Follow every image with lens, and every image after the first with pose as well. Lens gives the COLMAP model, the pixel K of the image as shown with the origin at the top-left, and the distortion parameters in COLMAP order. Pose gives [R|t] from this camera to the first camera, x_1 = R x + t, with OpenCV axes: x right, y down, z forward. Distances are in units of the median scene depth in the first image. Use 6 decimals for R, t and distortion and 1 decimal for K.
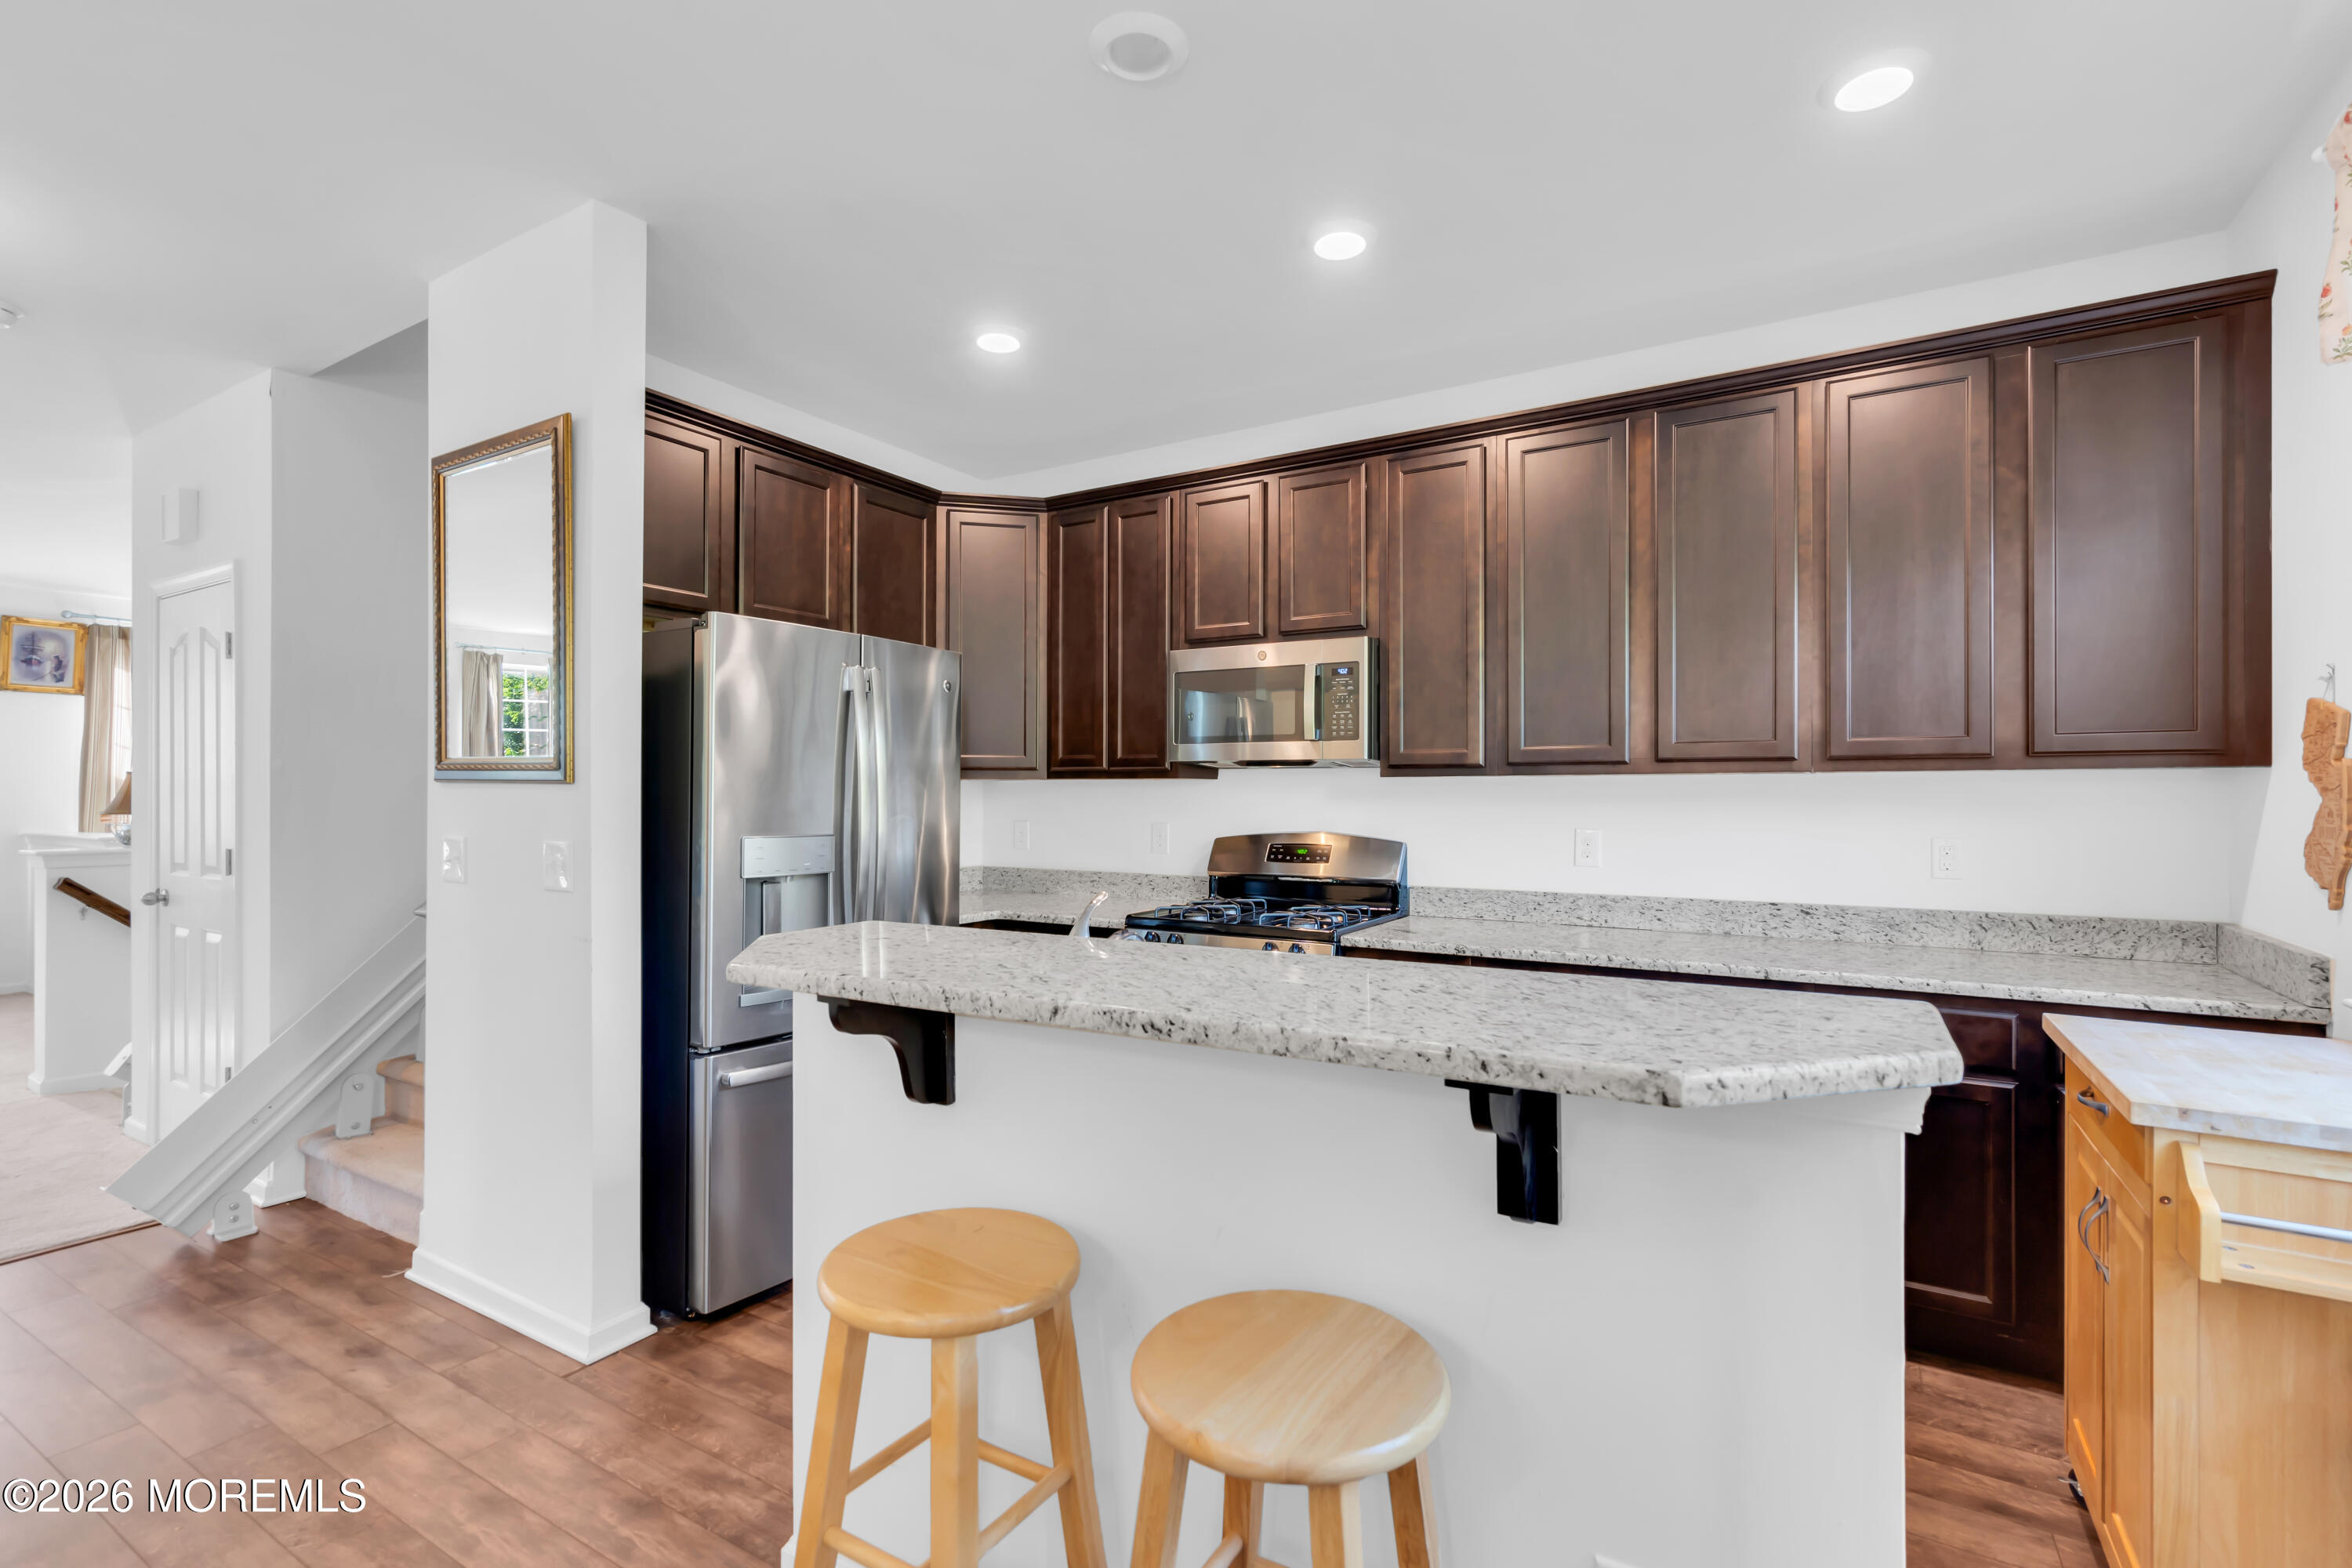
lens RADIAL K [[1030.5, 0, 1182.2], [0, 1030.5, 795.2], [0, 0, 1]] dist [-0.000642, 0.000030]
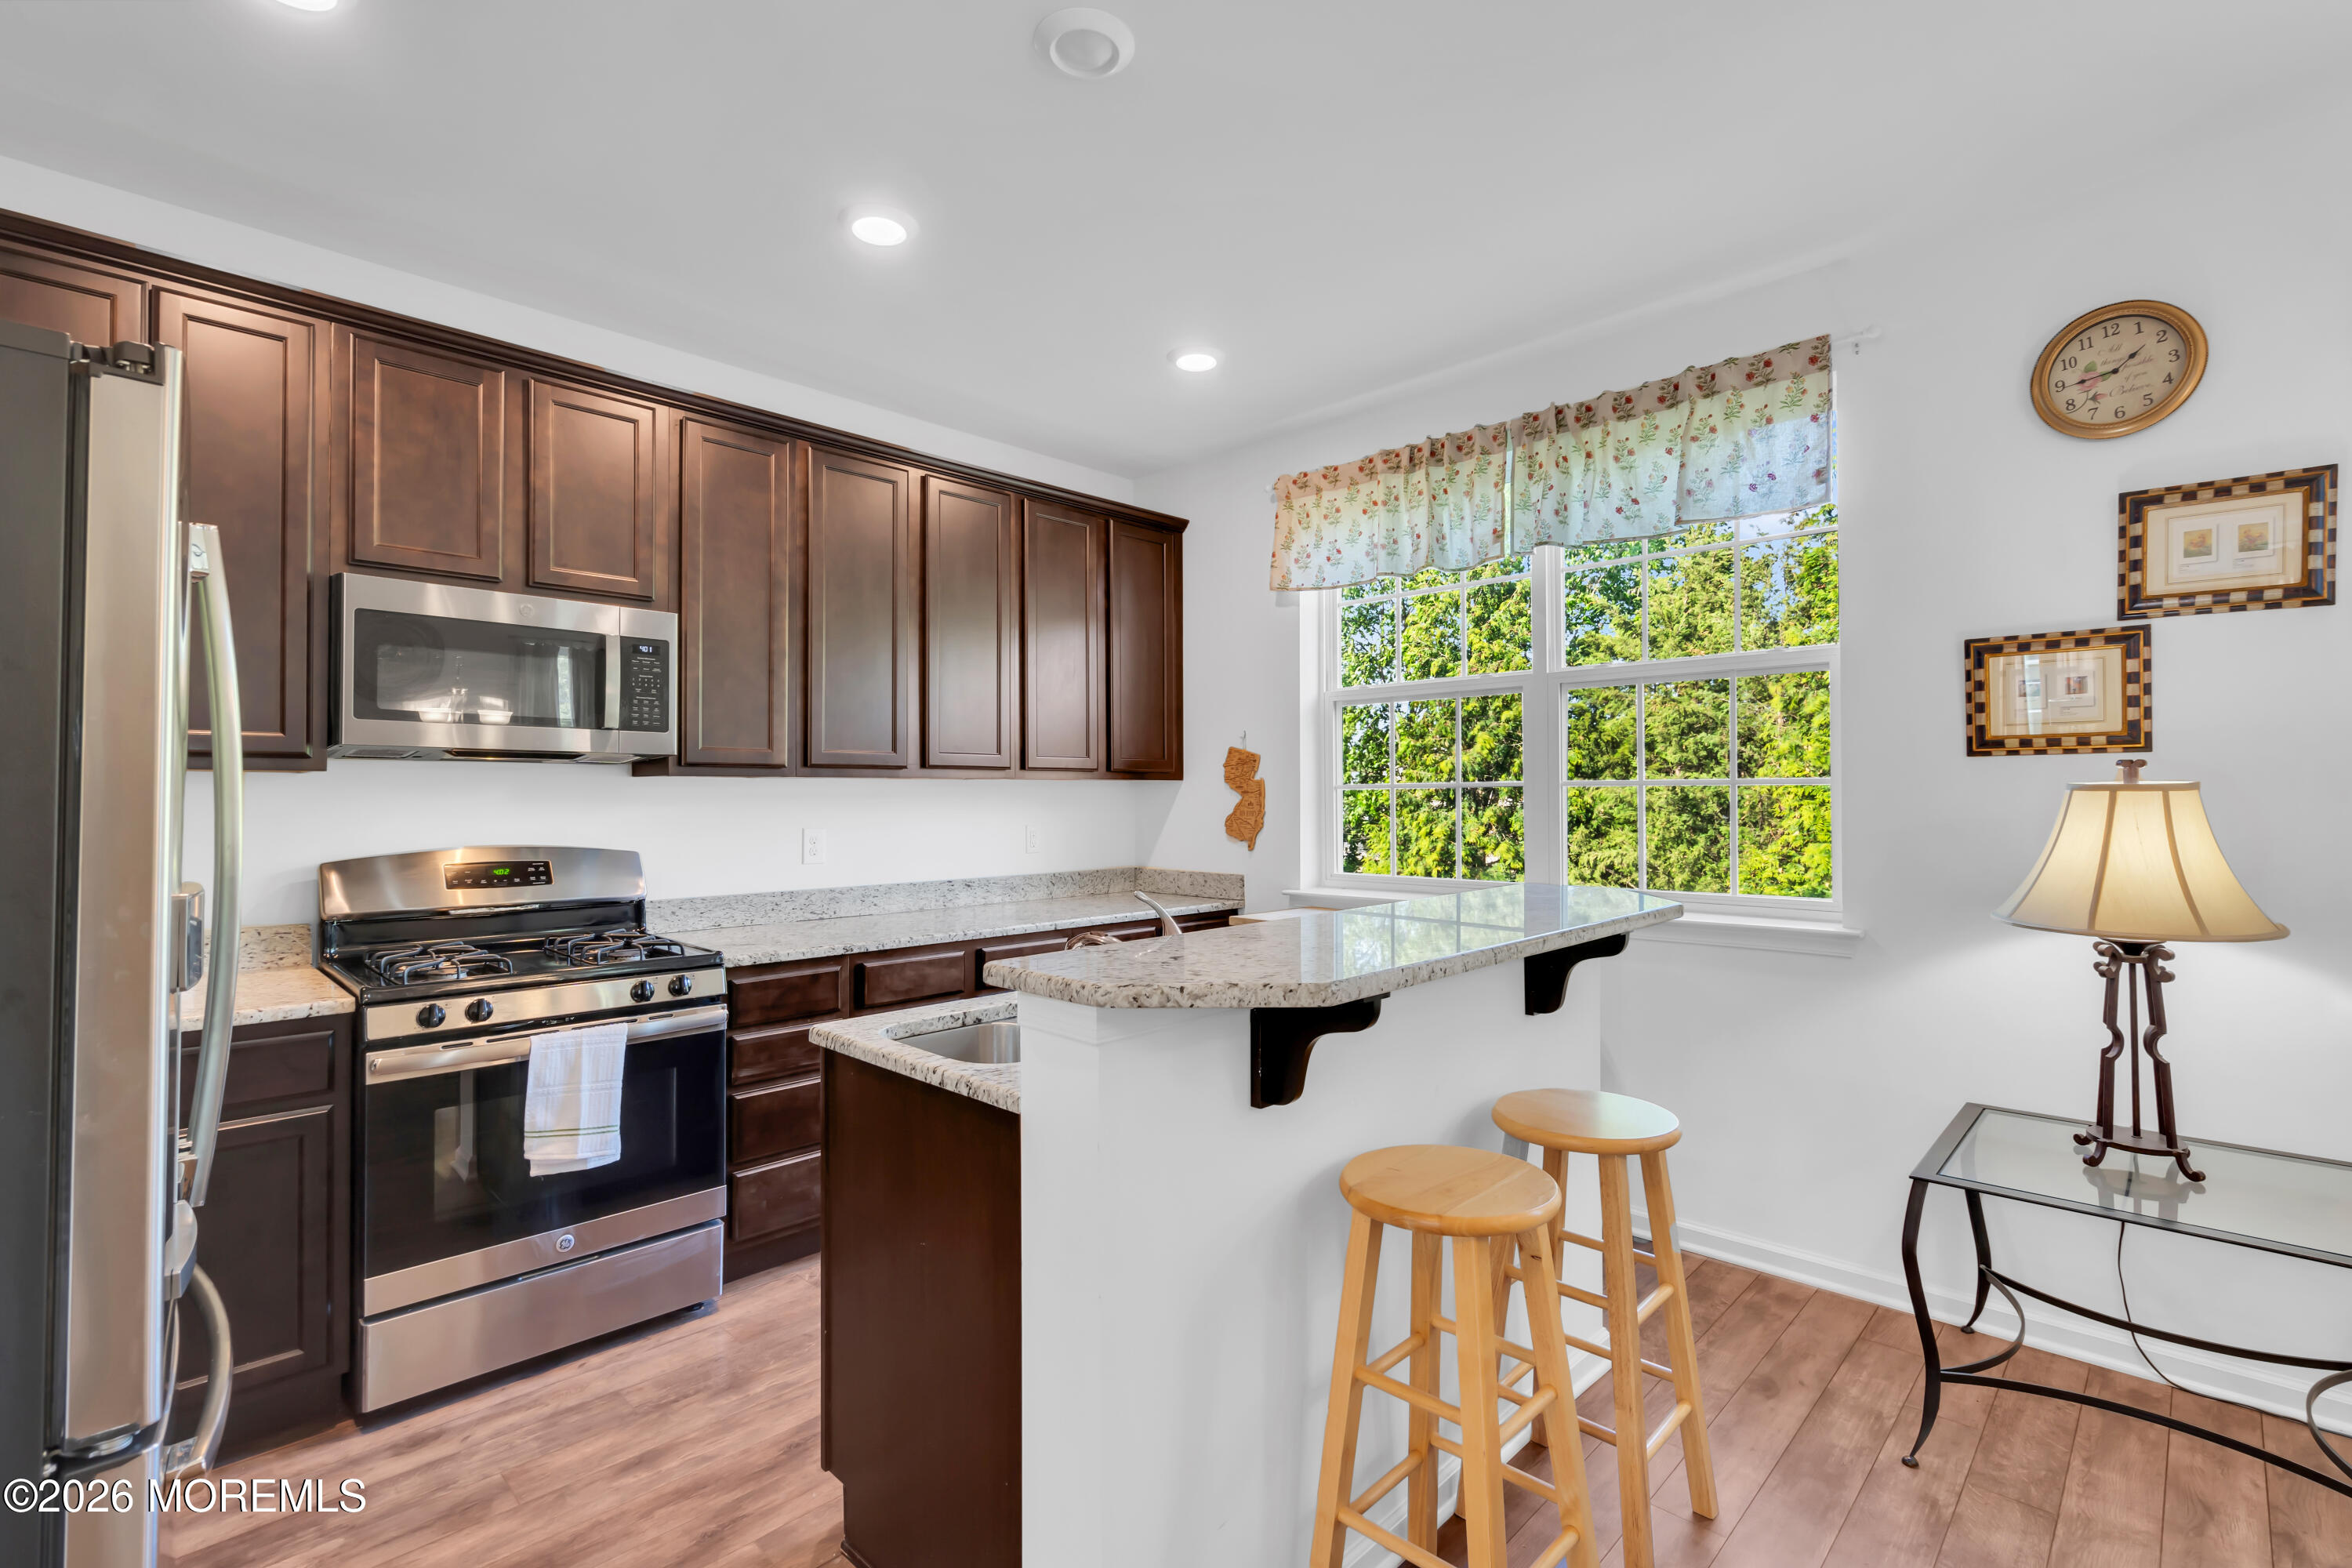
lens RADIAL K [[1077.0, 0, 1176.0], [0, 1077.0, 784.0], [0, 0, 1]] dist [0.003329, 0.000927]
pose [[0.236913, 0.007064, 0.971505, -0.612528], [-0.001656, 0.999975, -0.006868, -0.005586], [-0.971530, 0.000018, 0.236919, 0.385583]]
